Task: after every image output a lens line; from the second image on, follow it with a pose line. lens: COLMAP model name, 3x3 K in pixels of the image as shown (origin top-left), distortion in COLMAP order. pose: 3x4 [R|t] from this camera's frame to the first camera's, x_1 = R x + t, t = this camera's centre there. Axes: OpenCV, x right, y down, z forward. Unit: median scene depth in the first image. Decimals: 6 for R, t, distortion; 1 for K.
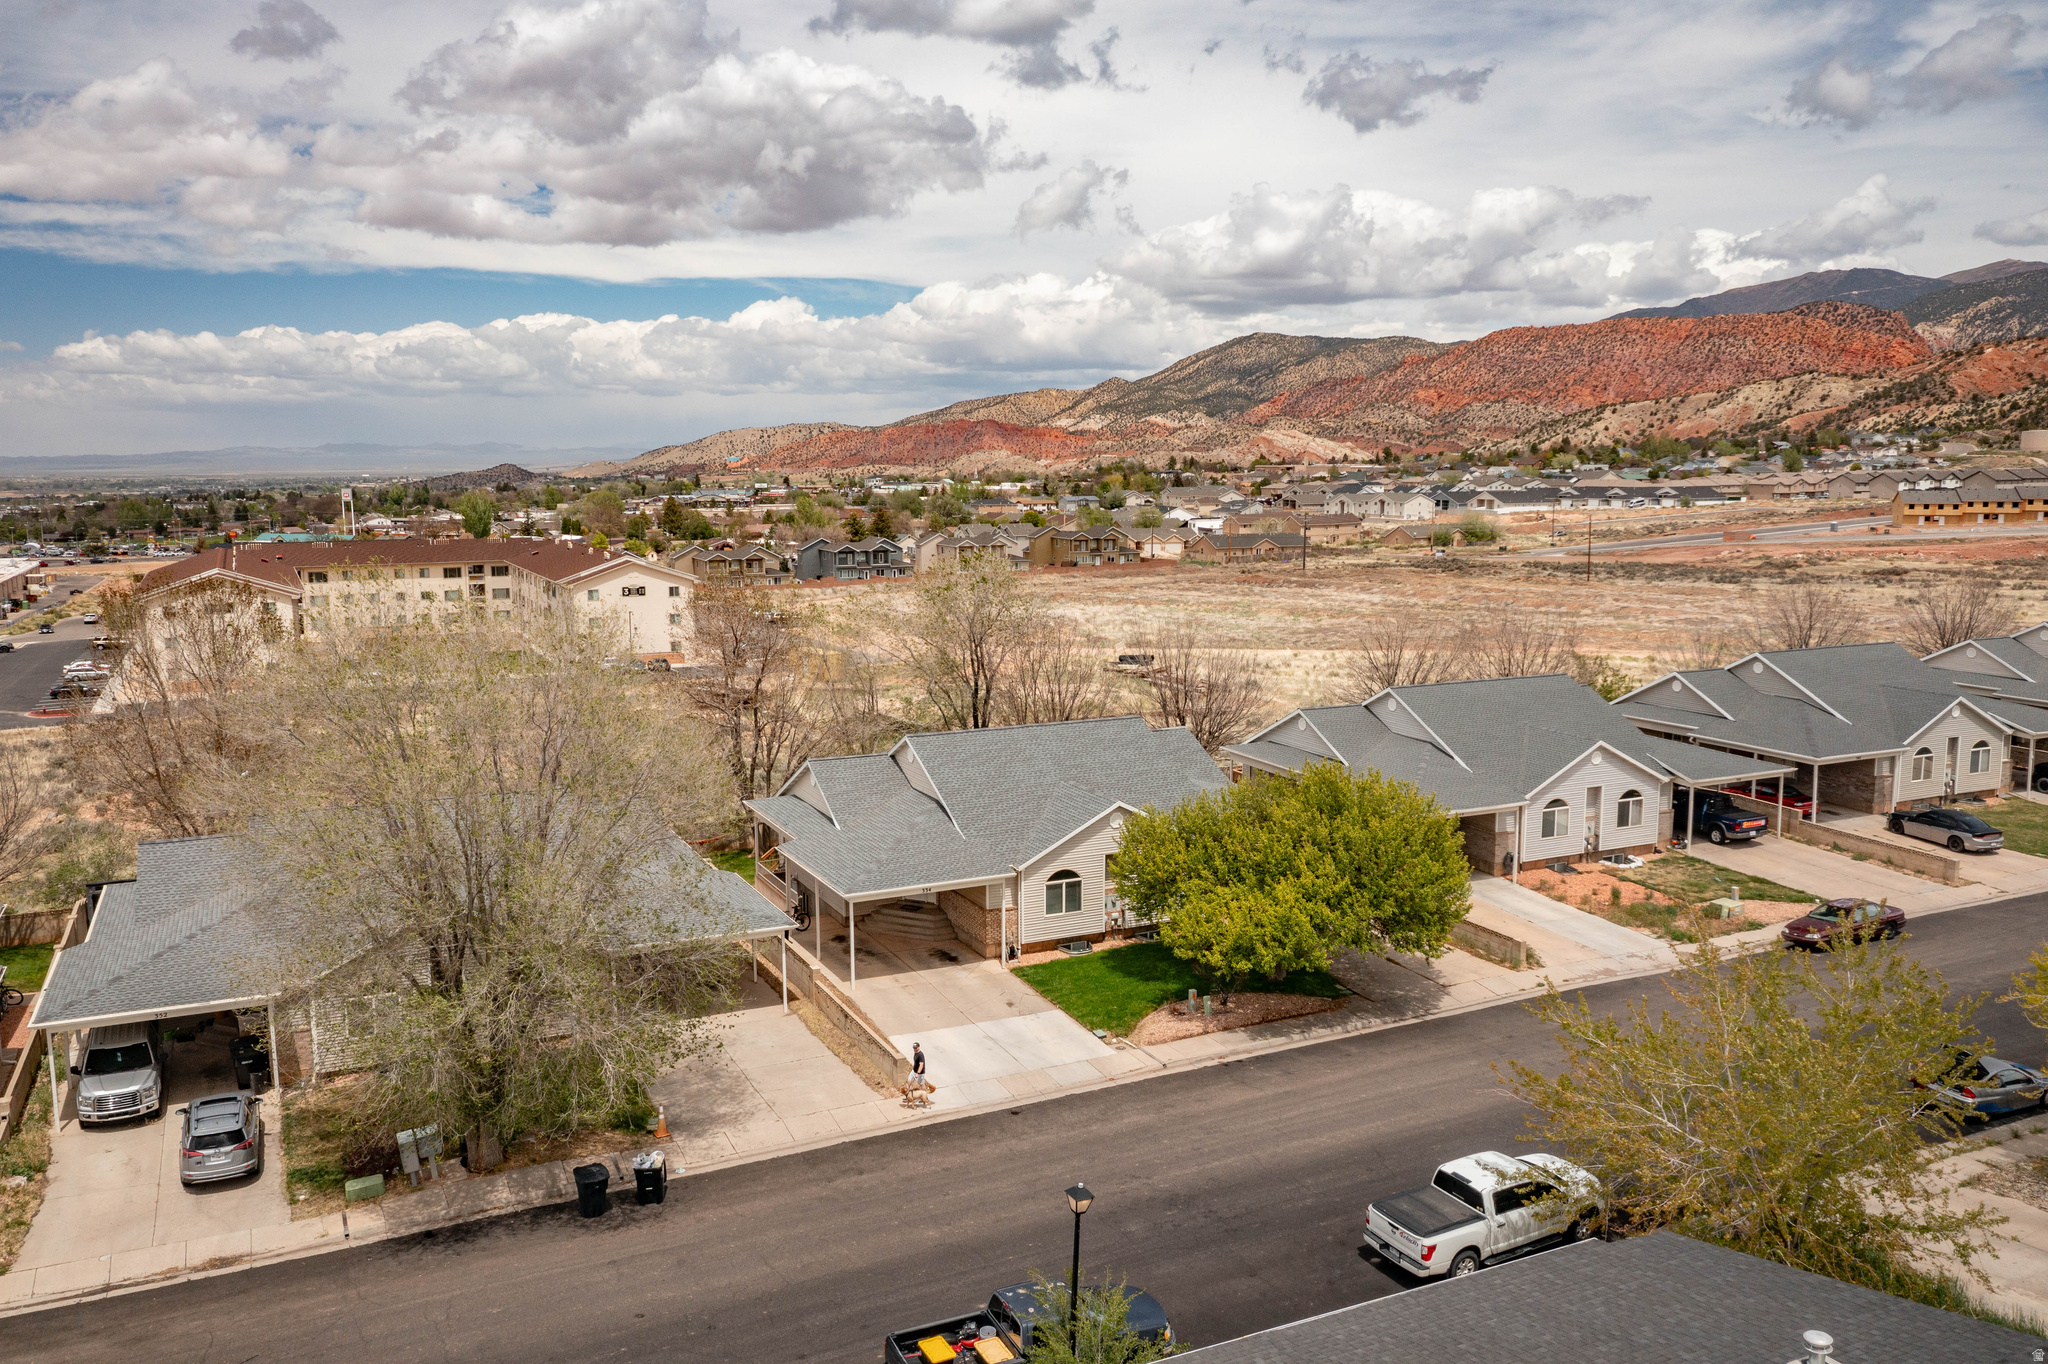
lens RADIAL K [[1614.6, 0, 1024.0], [0, 1614.6, 682.0], [0, 0, 1]] dist [0.000292, -0.006008]
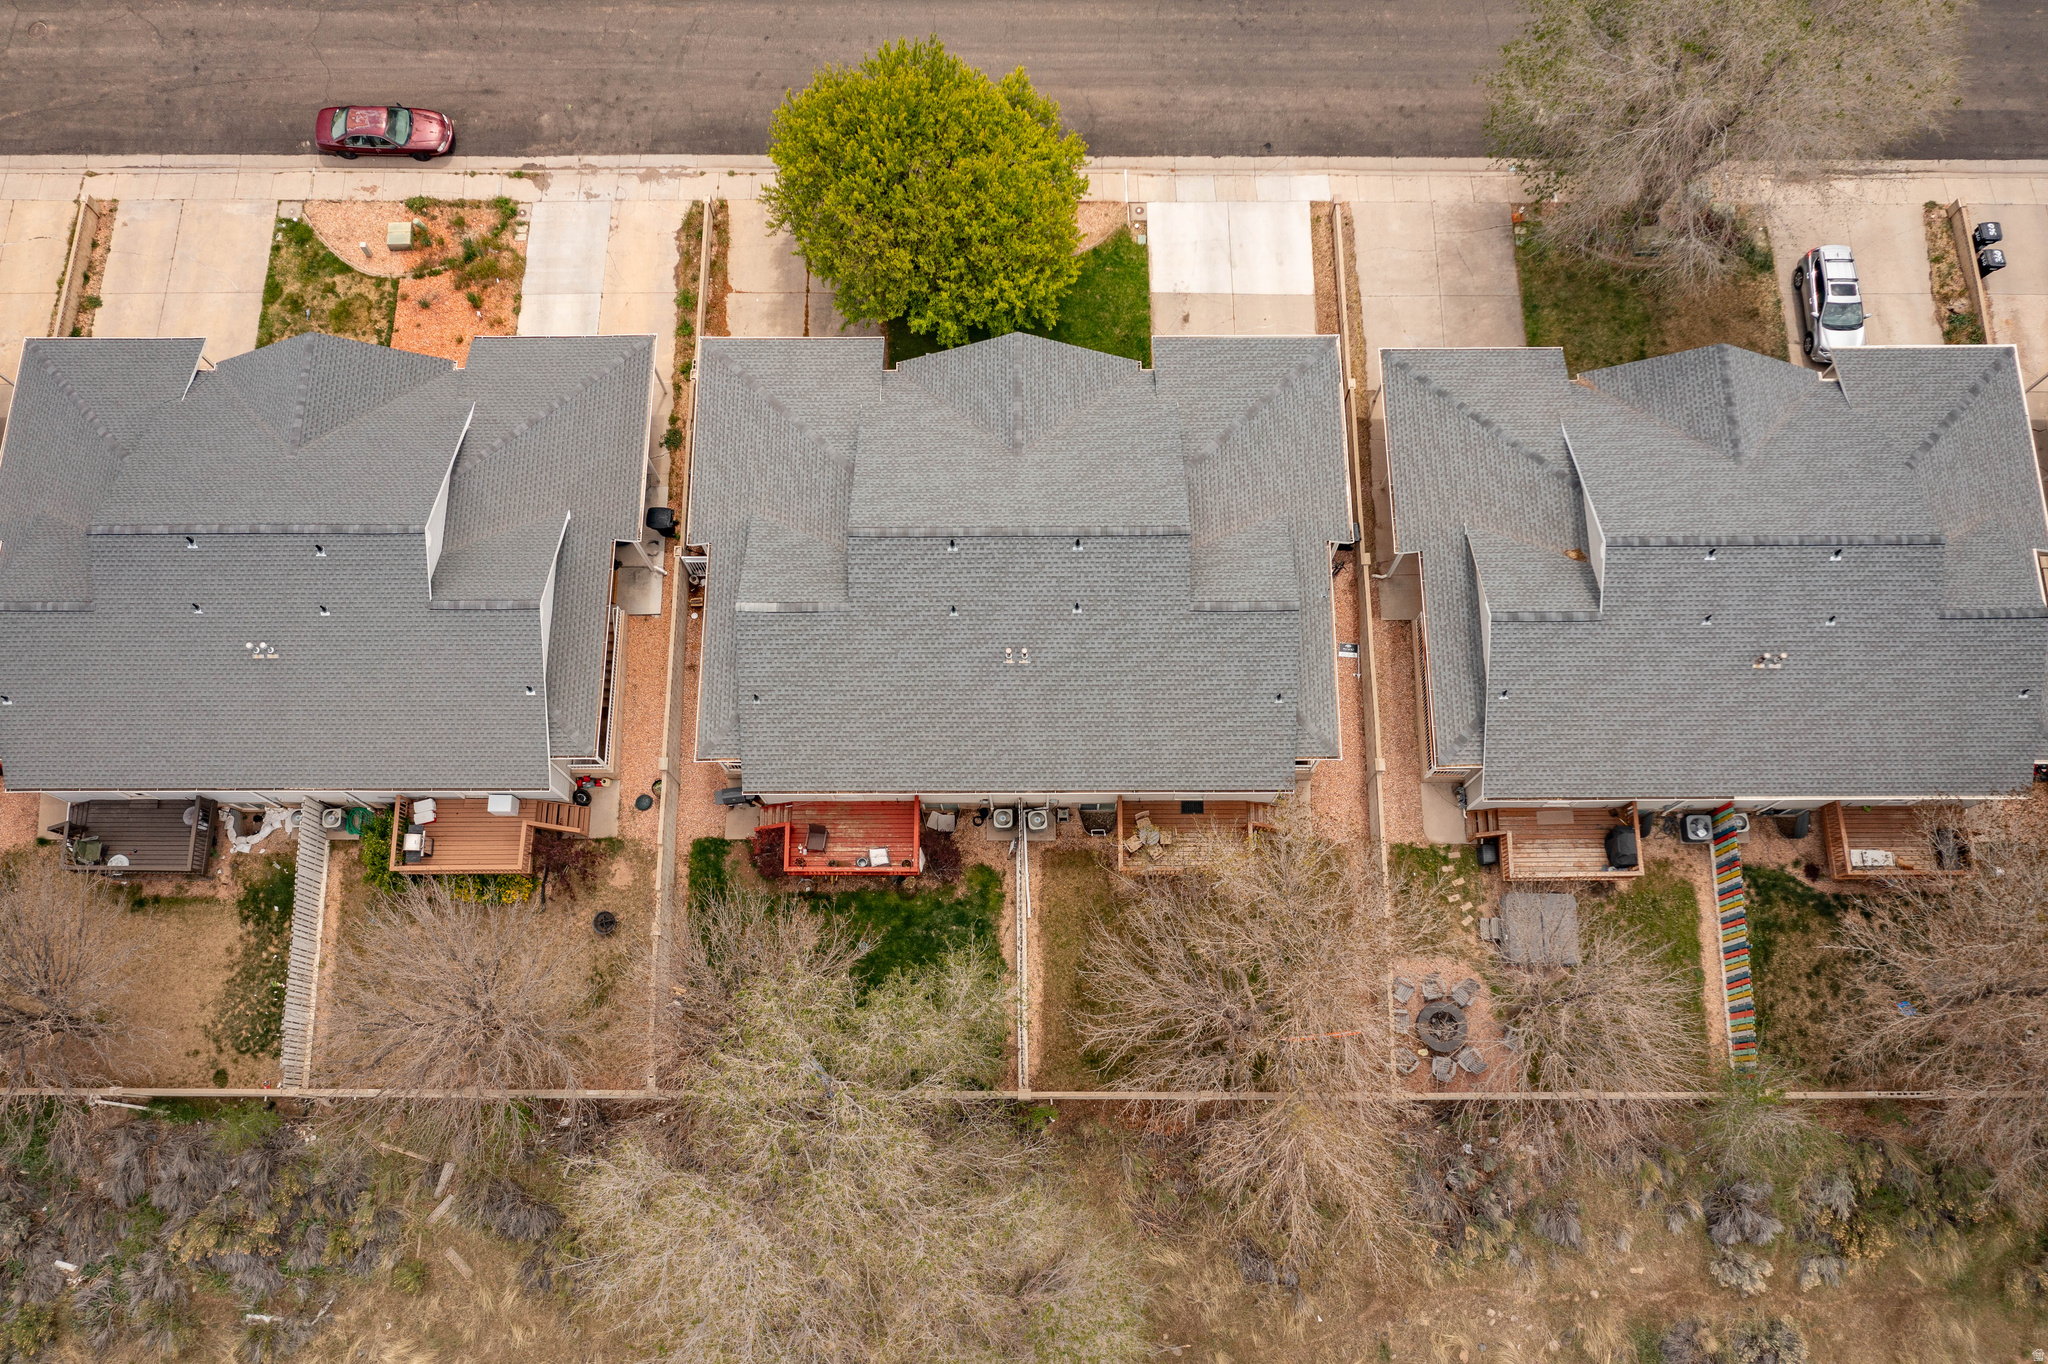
lens RADIAL K [[1540.7, 0, 1024.0], [0, 1540.7, 682.0], [0, 0, 1]] dist [-0.000790, -0.003061]
pose [[-0.901578, -0.411838, 0.132465, -0.094844], [0.076604, 0.149382, 0.985808, -0.511439], [-0.425781, 0.898930, -0.103131, 0.866566]]
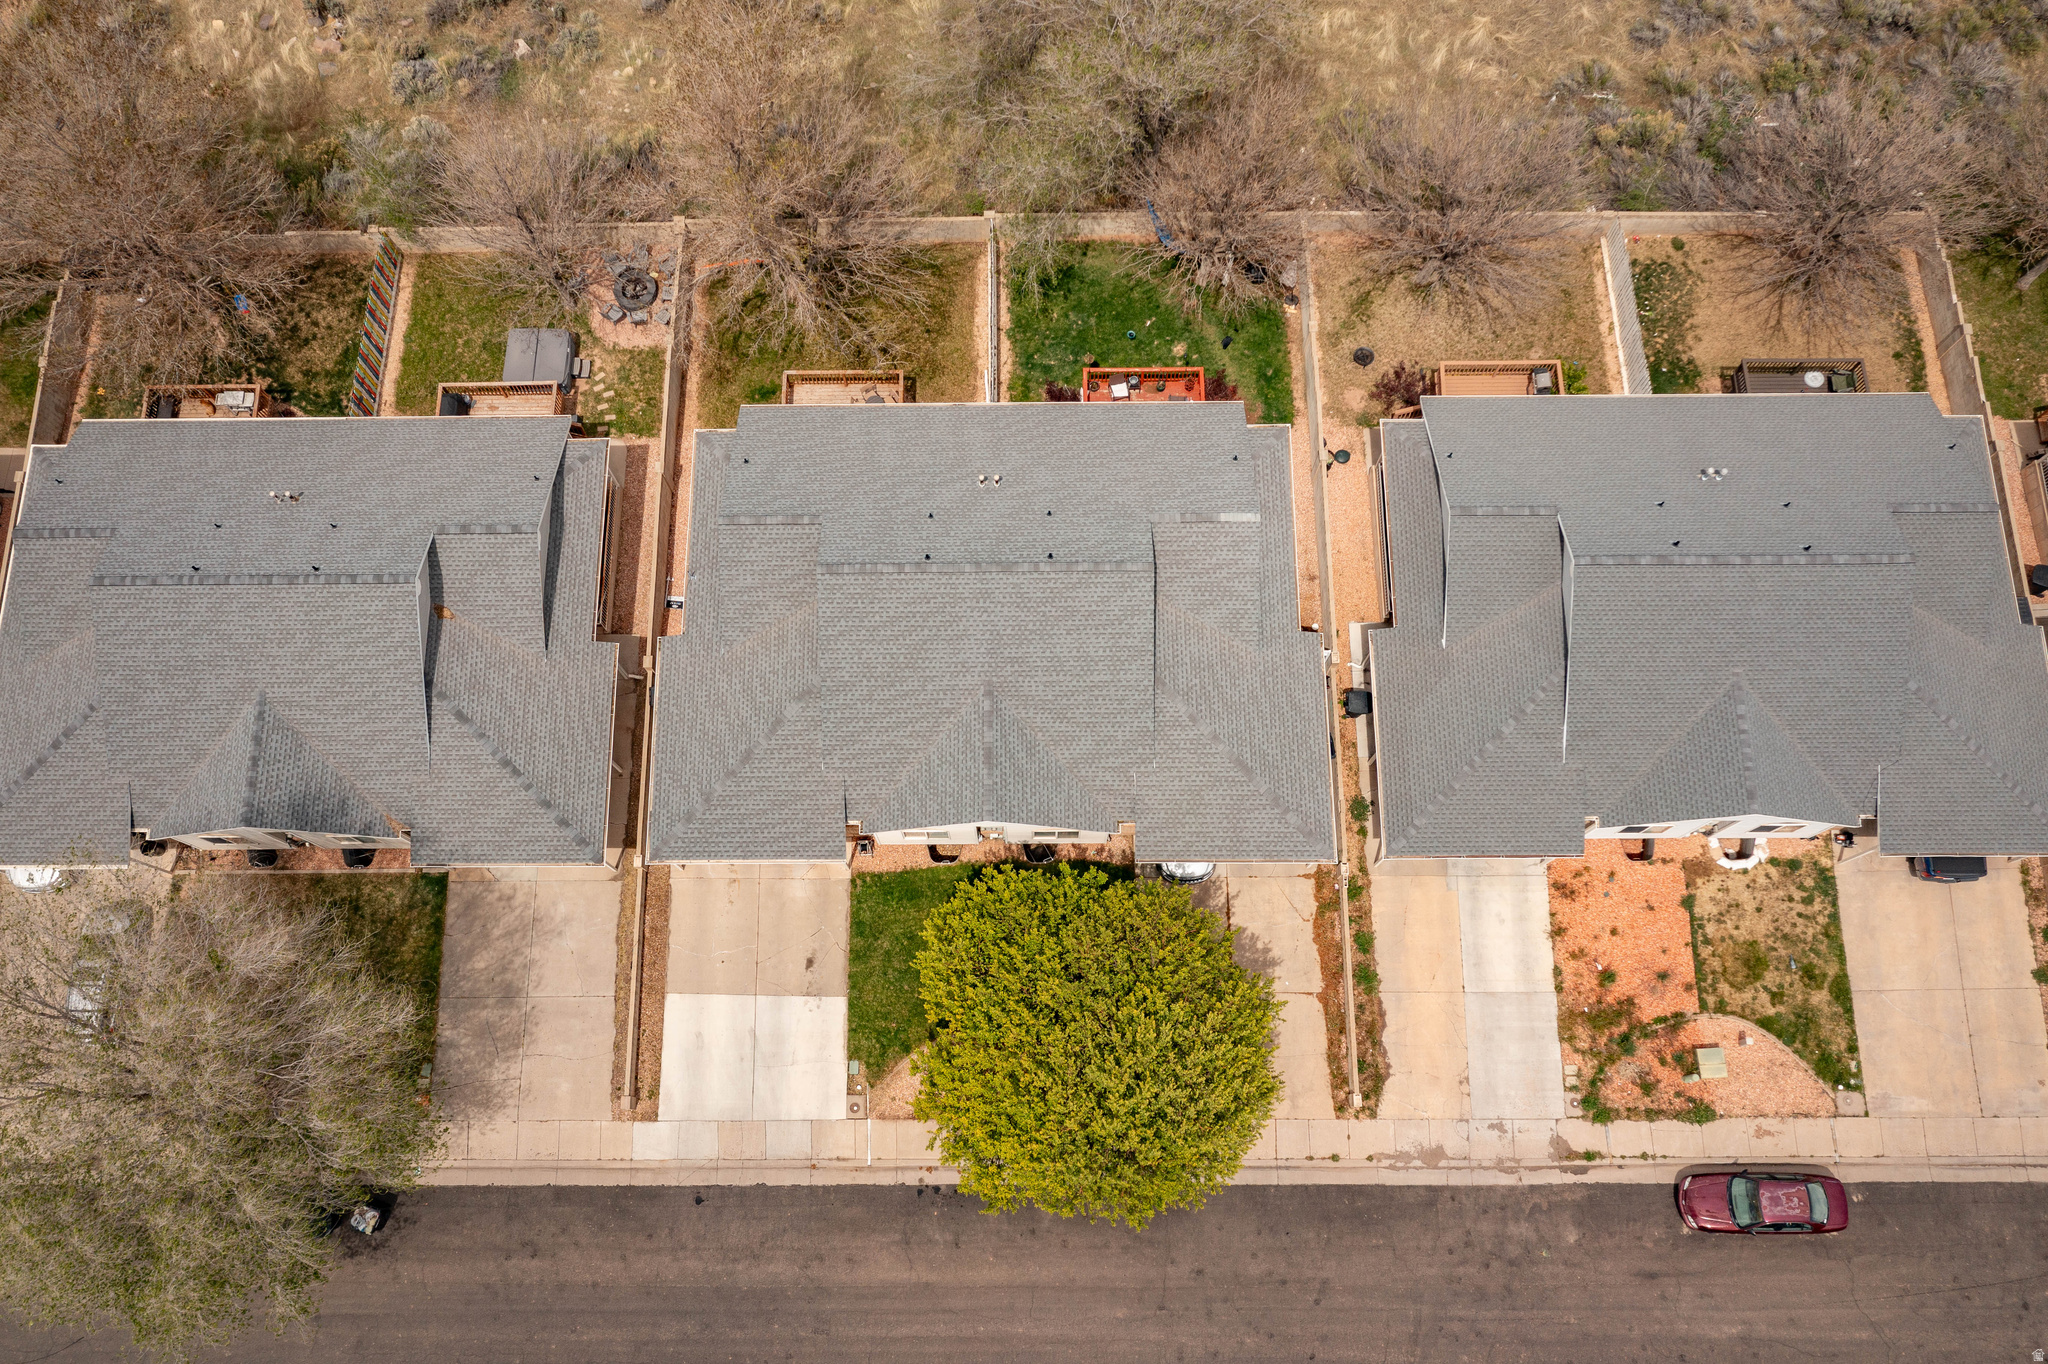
lens RADIAL K [[1614.6, 0, 1024.0], [0, 1614.6, 682.0], [0, 0, 1]] dist [0.000292, -0.006008]
pose [[0.903108, 0.408886, -0.131182, 0.107911], [-0.049054, 0.401725, 0.914446, -0.499305], [0.426603, -0.819408, 0.382858, 0.511896]]
